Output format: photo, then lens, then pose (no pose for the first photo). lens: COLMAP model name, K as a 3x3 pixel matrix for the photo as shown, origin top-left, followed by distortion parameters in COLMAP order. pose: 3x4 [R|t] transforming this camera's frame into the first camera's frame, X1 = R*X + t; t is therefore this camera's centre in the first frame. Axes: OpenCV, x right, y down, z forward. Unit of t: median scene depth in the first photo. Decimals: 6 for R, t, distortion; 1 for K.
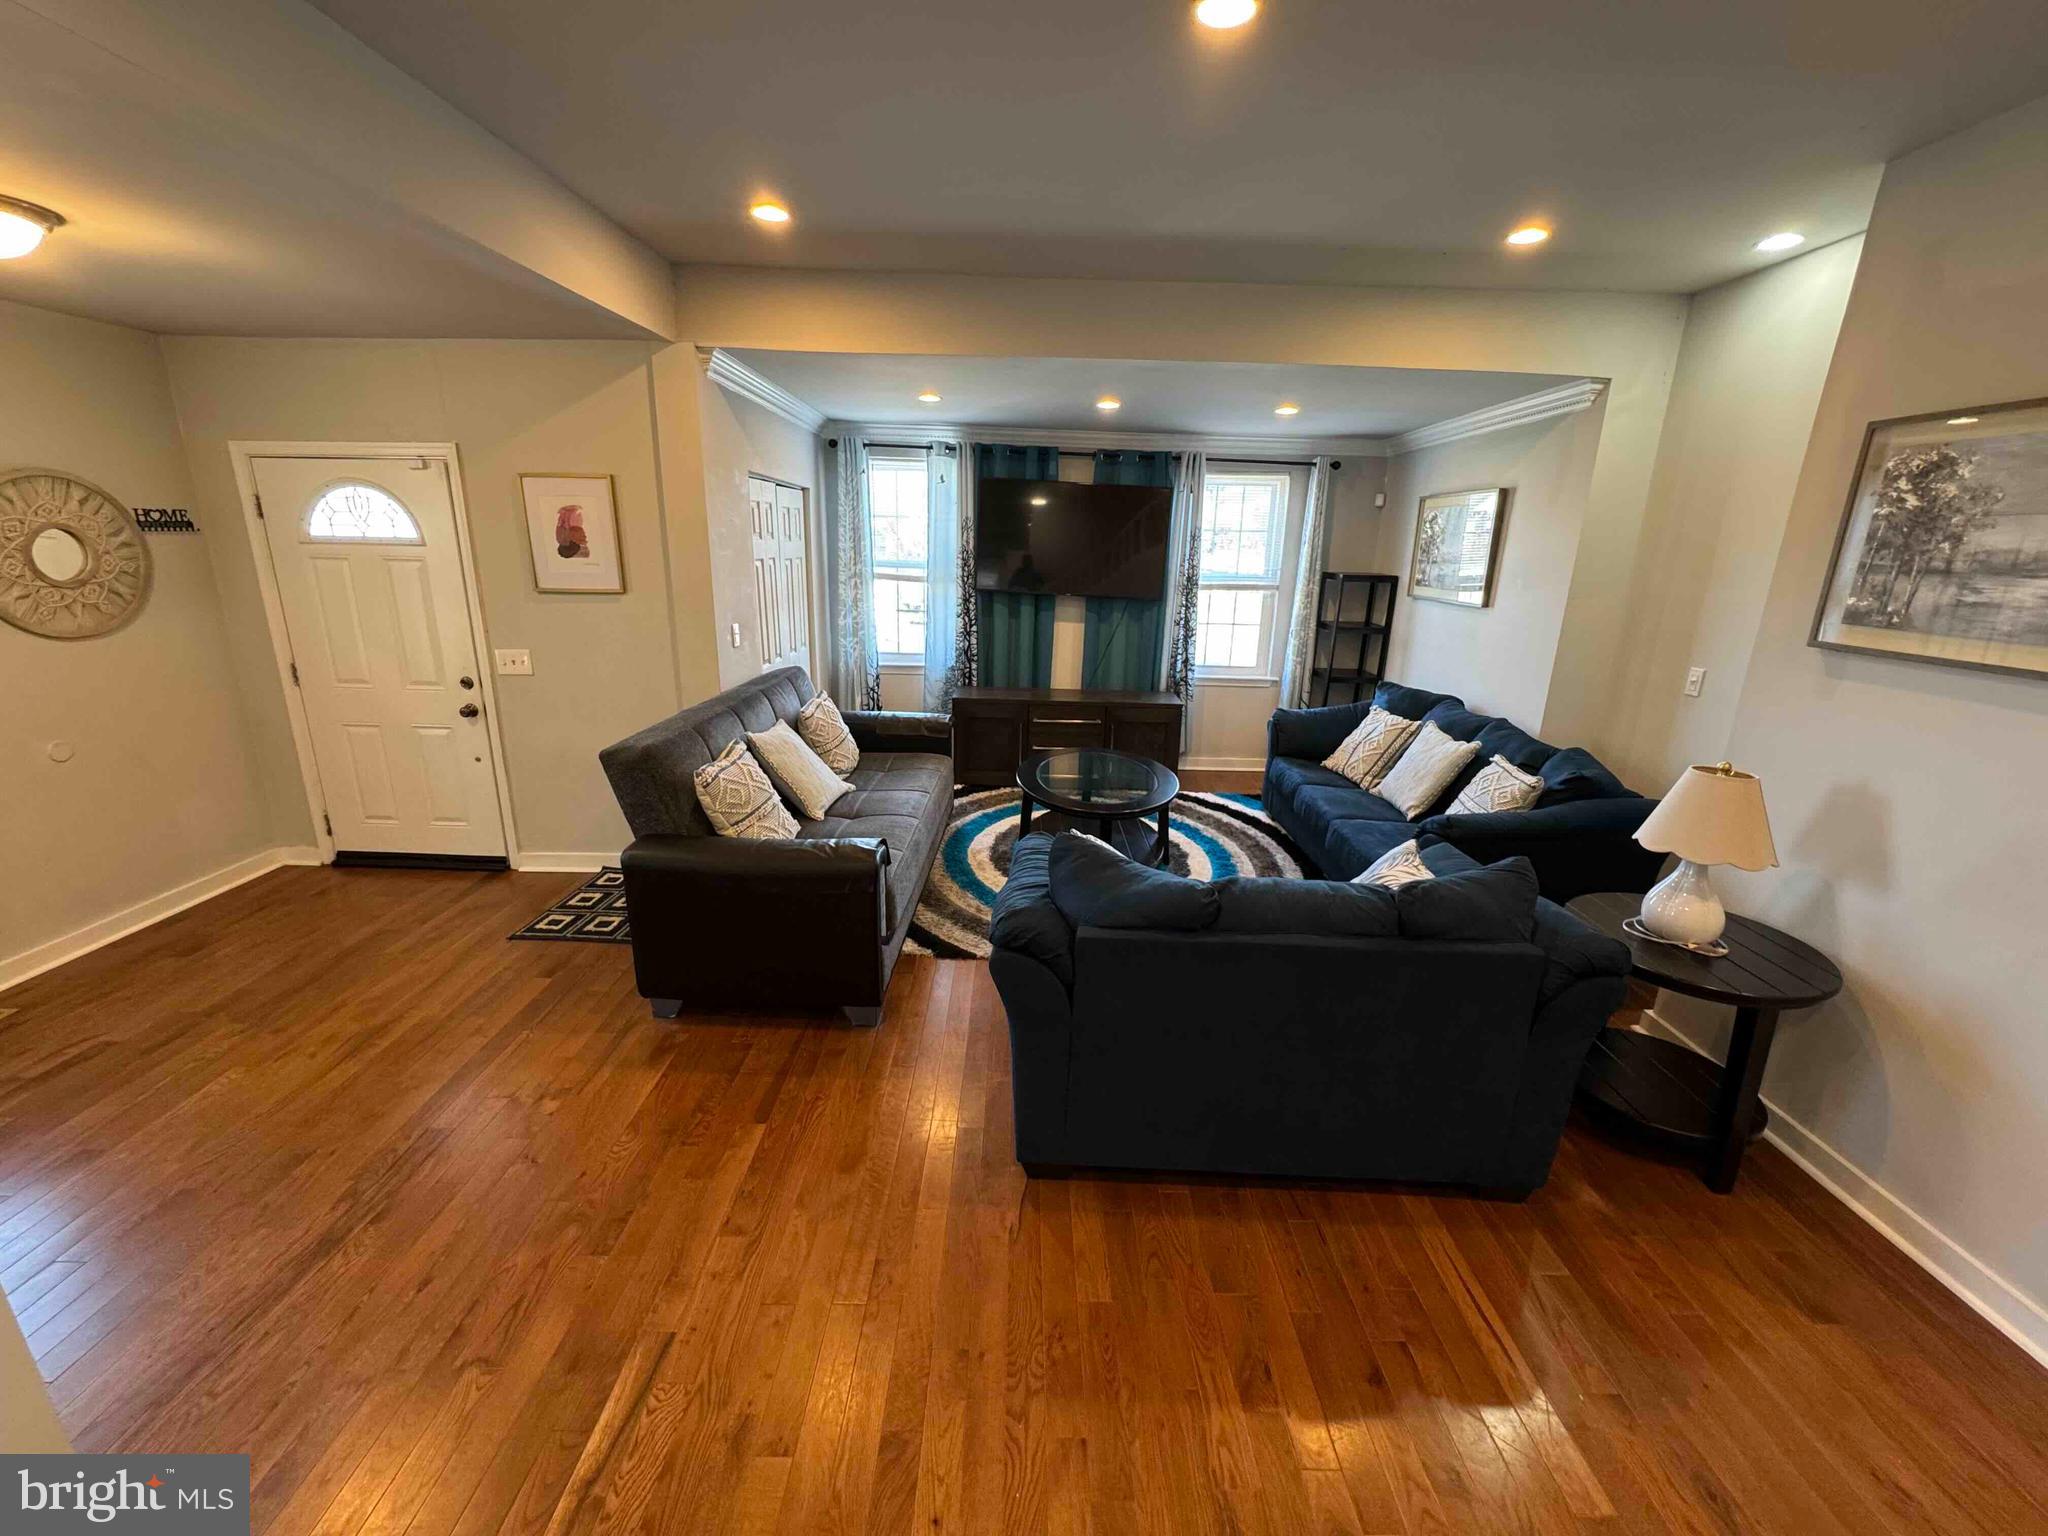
lens RADIAL K [[820.2, 0, 1024.8], [0, 820.2, 772.2], [0, 0, 1]] dist [-0.003274, 0.000049]
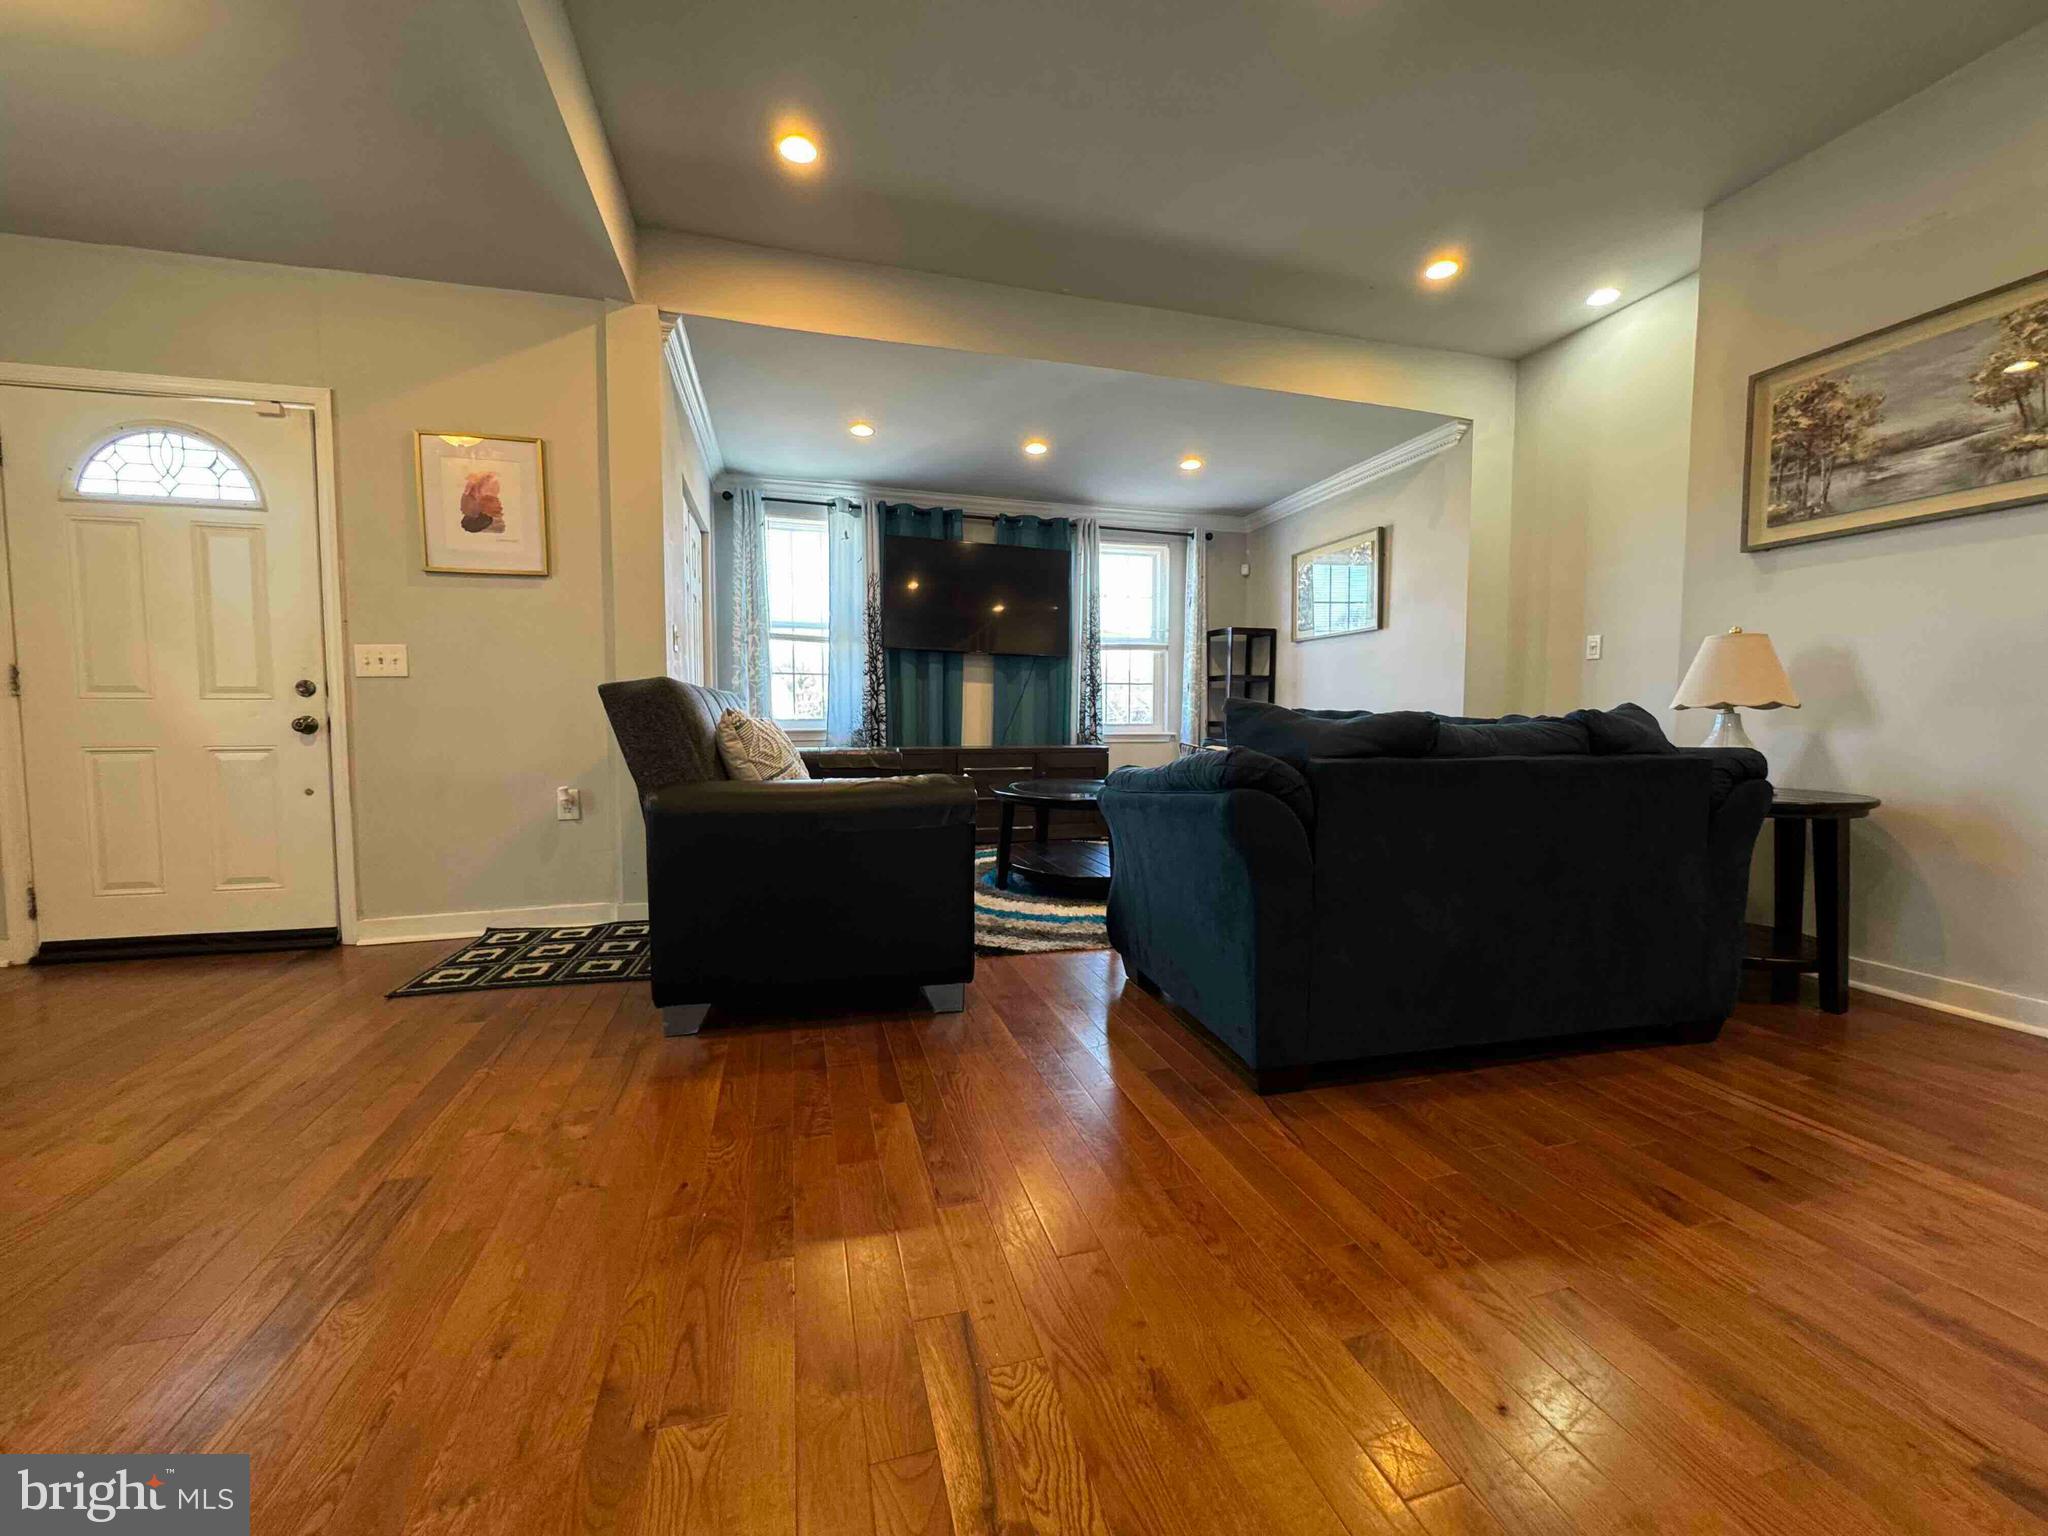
lens RADIAL K [[820.2, 0, 1025.4], [0, 820.2, 770.7], [0, 0, 1]] dist [-0.003274, 0.000049]
pose [[0.960516, -0.041149, 0.275163, -0.278611], [0.097825, 0.975802, -0.195554, 0.200703], [-0.260458, 0.214751, 0.941299, 0.138574]]
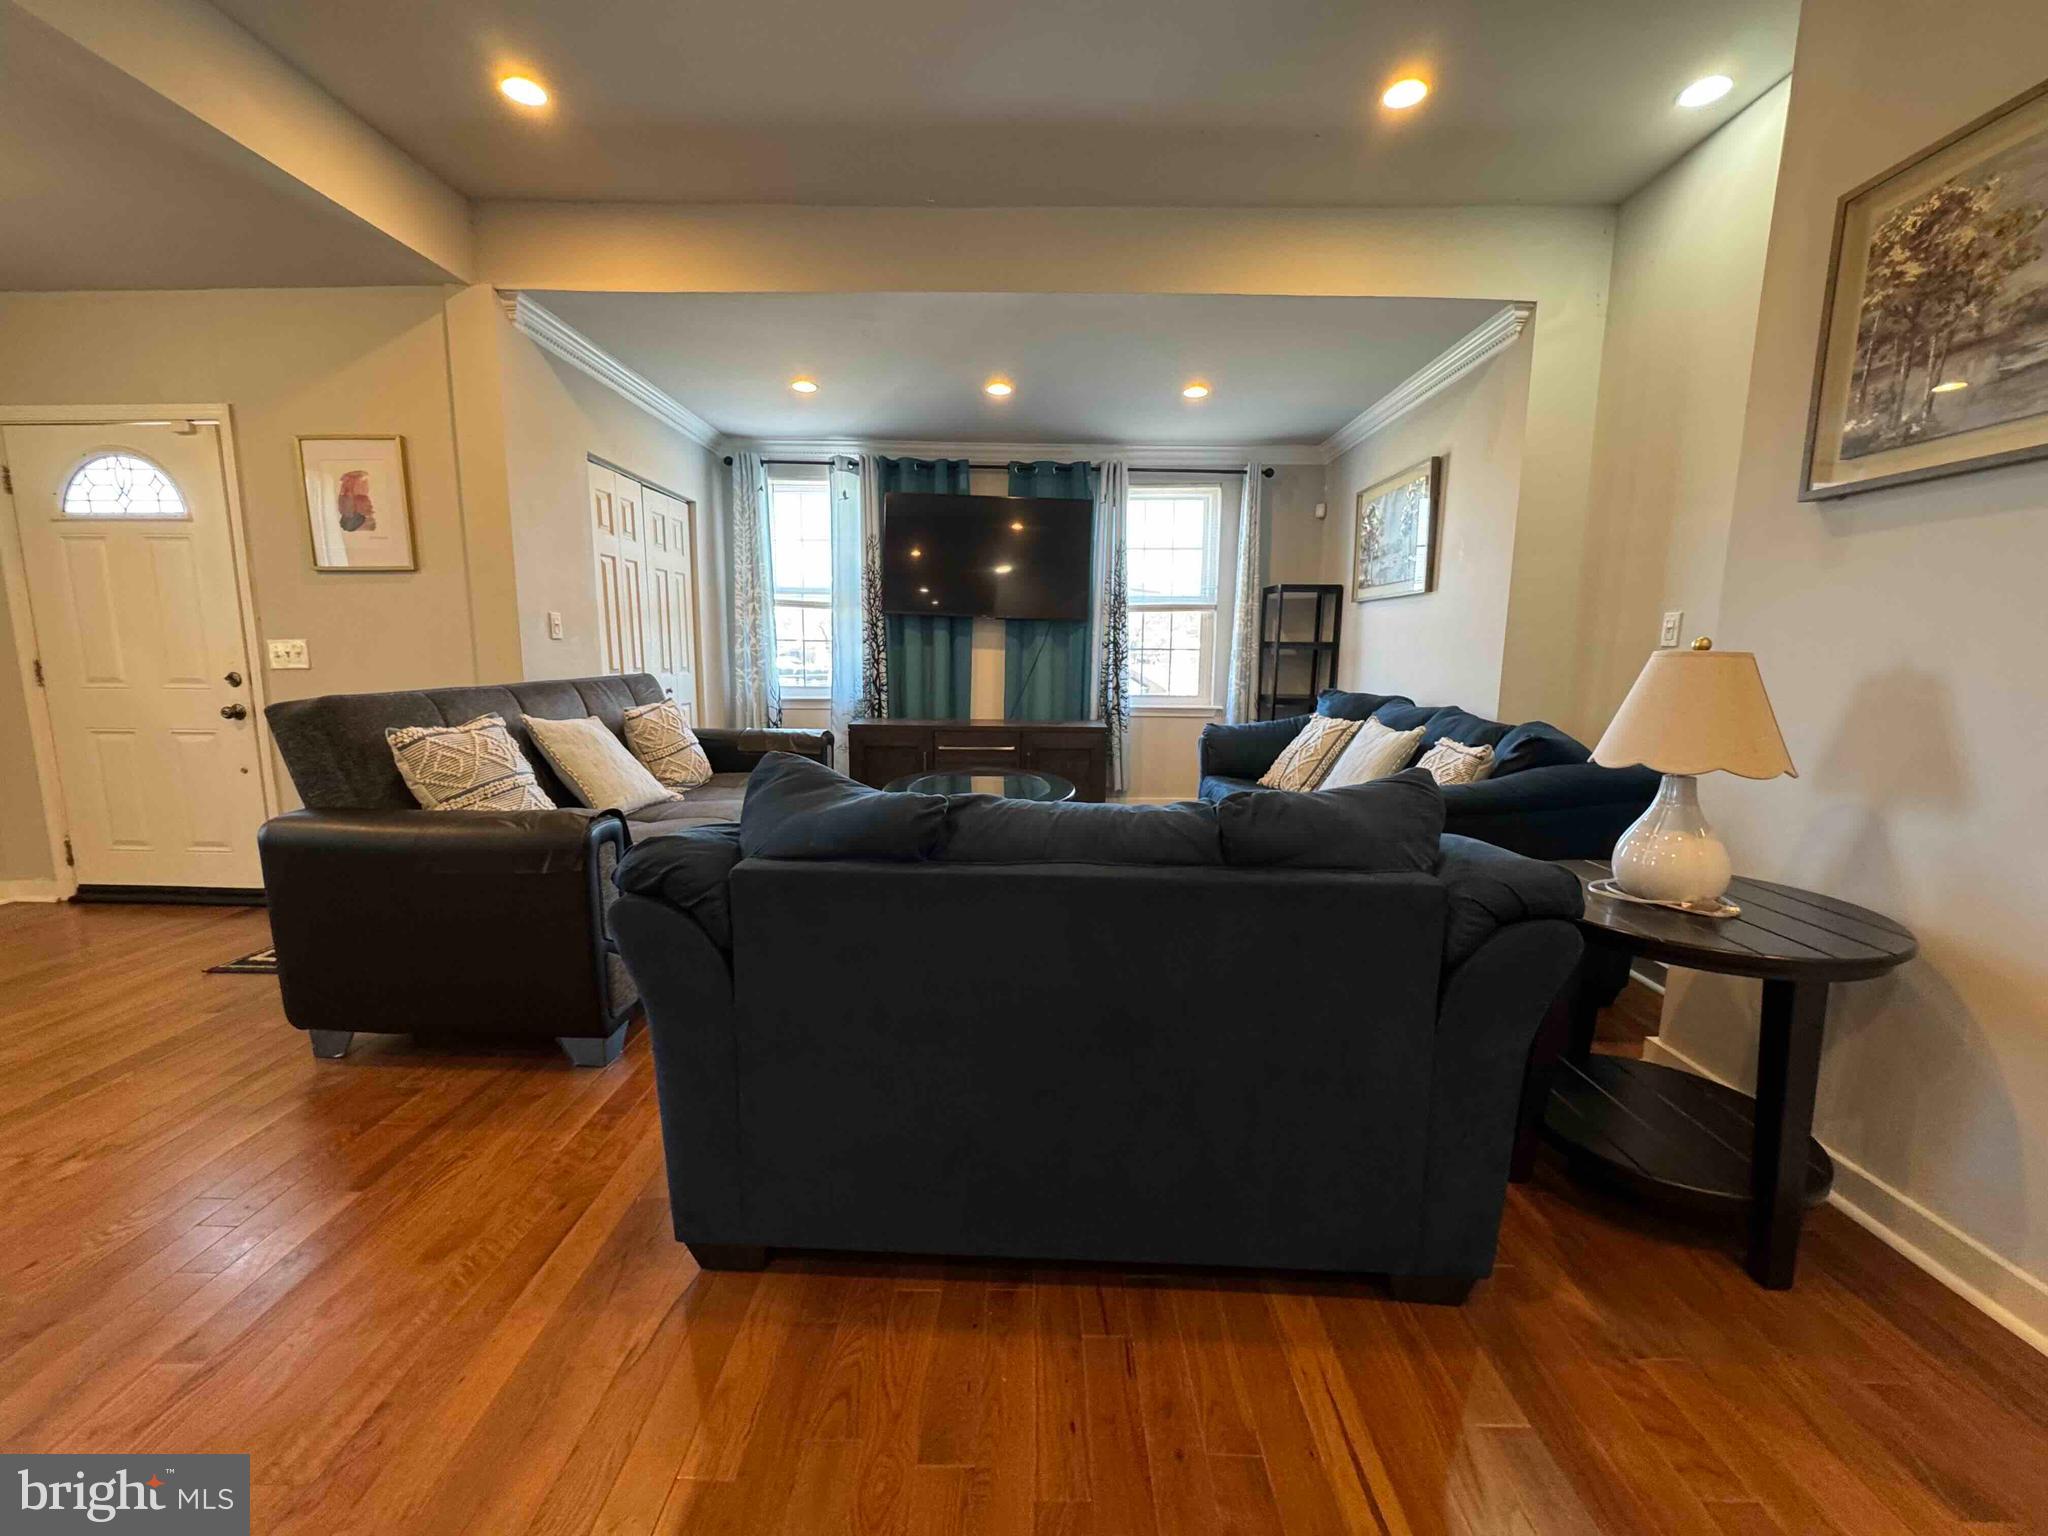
lens RADIAL K [[820.2, 0, 1024.7], [0, 820.2, 771.7], [0, 0, 1]] dist [-0.003274, 0.000049]
pose [[0.999816, -0.013694, -0.013465, 0.176823], [0.011833, 0.991486, -0.129676, 0.120360], [0.015126, 0.129493, 0.991465, 0.193259]]
